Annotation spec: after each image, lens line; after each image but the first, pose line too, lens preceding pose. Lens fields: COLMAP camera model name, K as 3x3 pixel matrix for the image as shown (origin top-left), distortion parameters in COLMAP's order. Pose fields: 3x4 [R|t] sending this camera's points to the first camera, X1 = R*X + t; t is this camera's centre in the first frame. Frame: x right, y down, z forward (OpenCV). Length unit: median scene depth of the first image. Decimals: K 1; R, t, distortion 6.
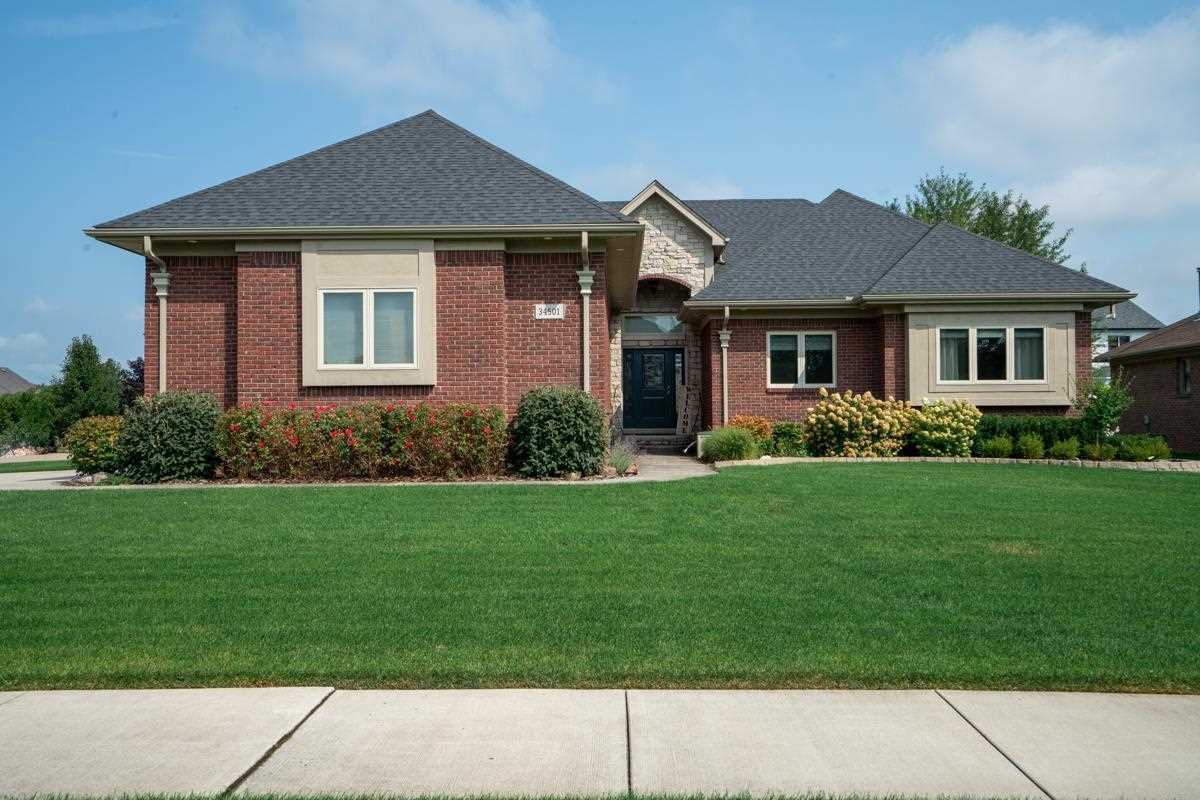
lens RADIAL K [[1013.9, 0, 600.0], [0, 1013.9, 400.0], [0, 0, 1]] dist [-0.012198, -0.001866]
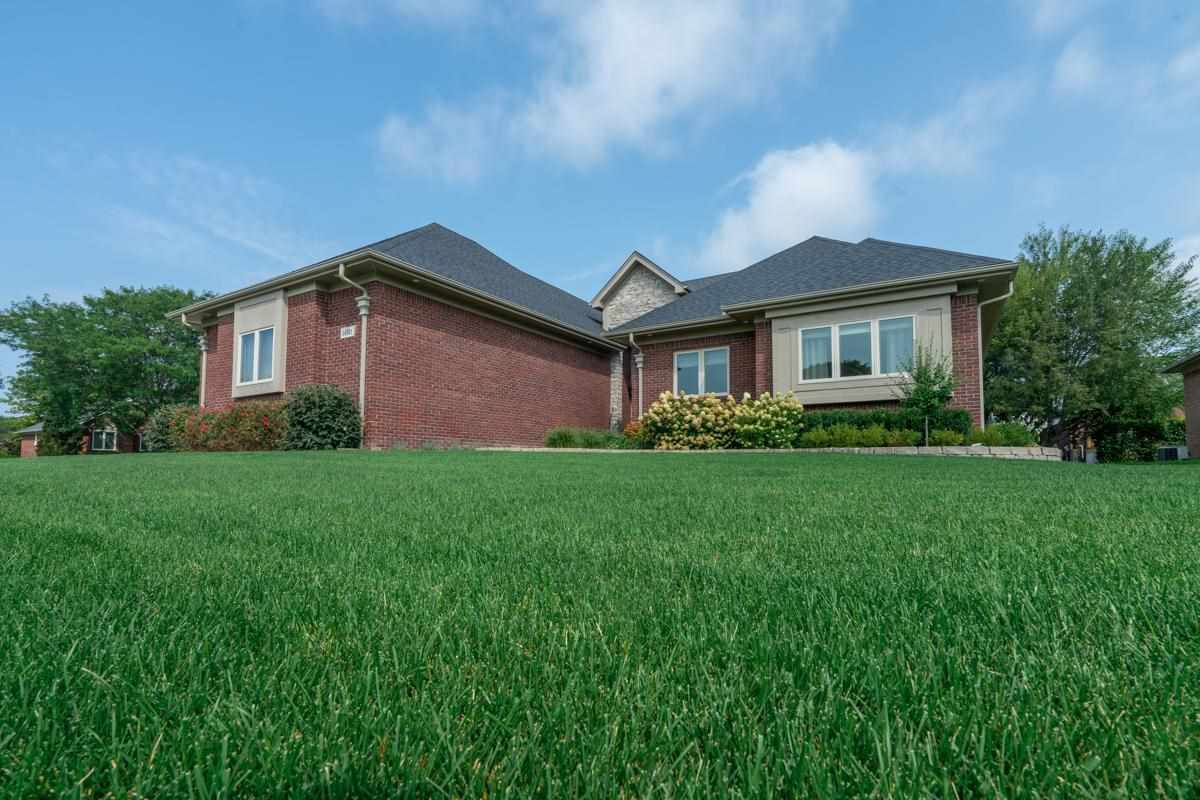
lens RADIAL K [[566.3, 0, 629.2], [0, 566.3, 436.6], [0, 0, 1]] dist [-0.021454, -0.000039]
pose [[0.862970, -0.022608, -0.504749, 0.631143], [0.006697, 0.999422, -0.033315, 0.074955], [0.505211, 0.025369, 0.862623, 0.557761]]
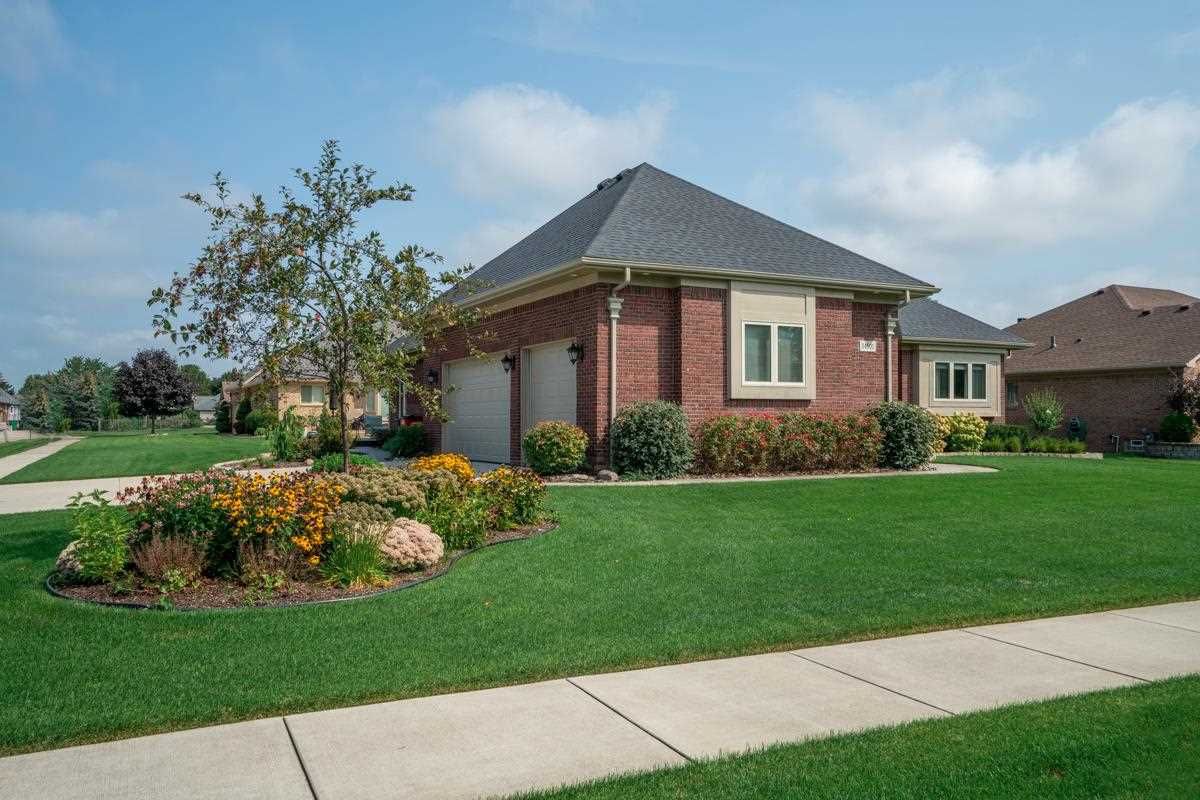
lens RADIAL K [[922.7, 0, 600.0], [0, 922.7, 400.0], [0, 0, 1]] dist [0.001110, 0.000191]
pose [[0.892013, 0.017308, 0.451678, -0.920826], [-0.016872, 0.999845, -0.004994, -0.003455], [-0.451695, -0.003166, 0.892167, 0.065157]]
